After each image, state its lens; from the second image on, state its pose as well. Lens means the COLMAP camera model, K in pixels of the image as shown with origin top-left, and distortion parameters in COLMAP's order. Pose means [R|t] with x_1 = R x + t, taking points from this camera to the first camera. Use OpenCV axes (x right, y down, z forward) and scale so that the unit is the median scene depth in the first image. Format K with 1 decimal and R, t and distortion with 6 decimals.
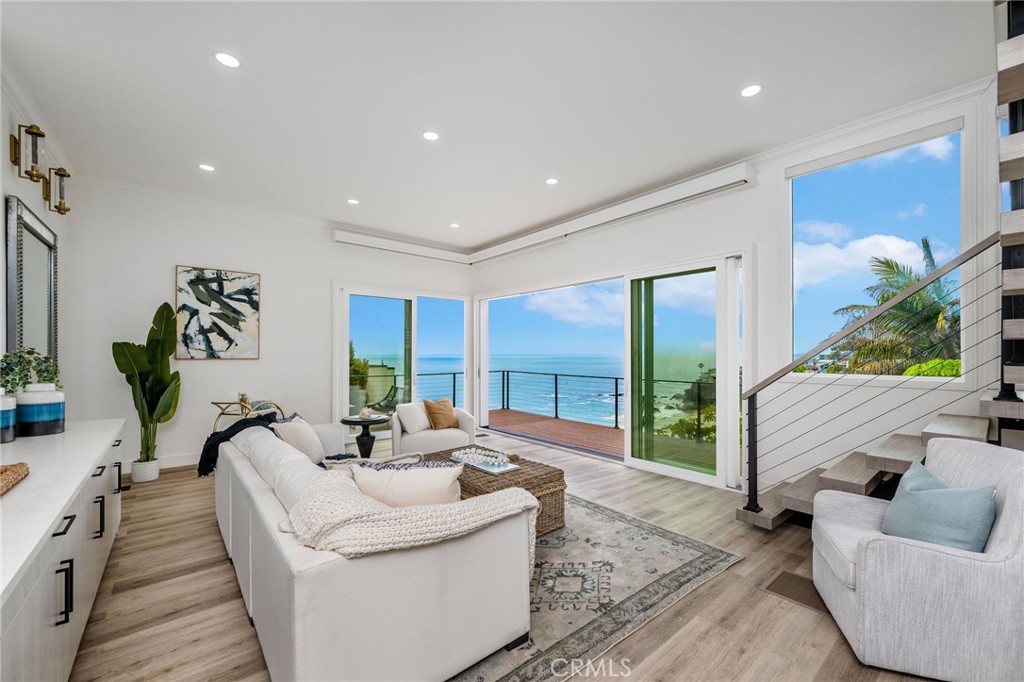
lens RADIAL K [[400.7, 0, 513.0], [0, 400.7, 347.9], [0, 0, 1]] dist [0.000603, 0.000350]
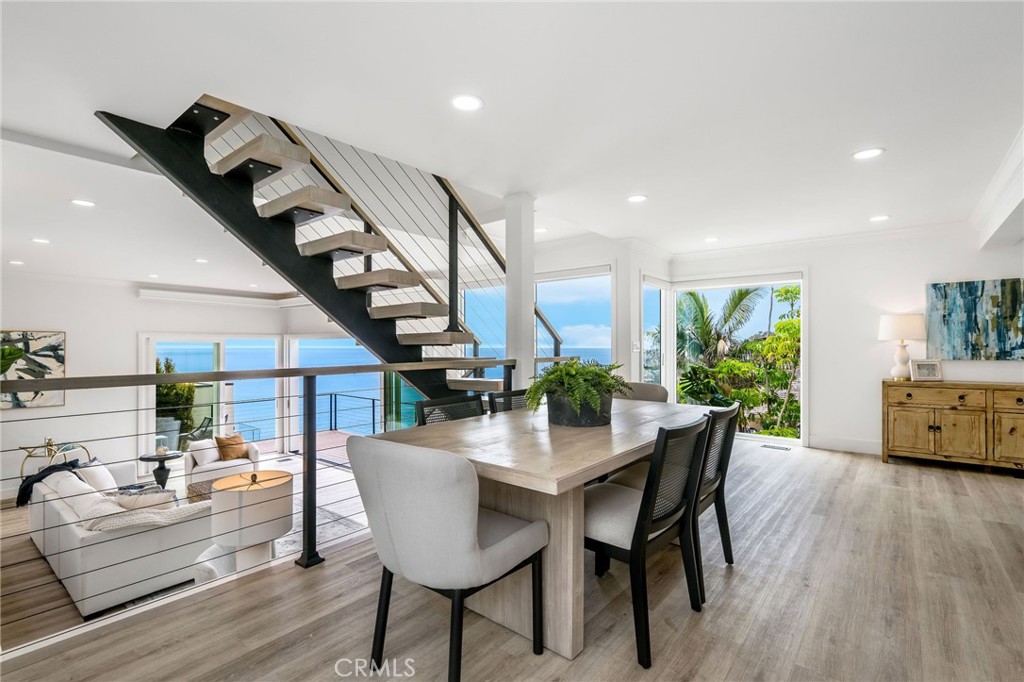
lens RADIAL K [[469.9, 0, 503.1], [0, 469.9, 339.1], [0, 0, 1]] dist [-0.000131, -0.000013]
pose [[0.982466, 0.002964, 0.186417, 0.377662], [-0.003249, 0.999994, 0.001228, -0.178696], [-0.186412, -0.001812, 0.982470, -0.601589]]
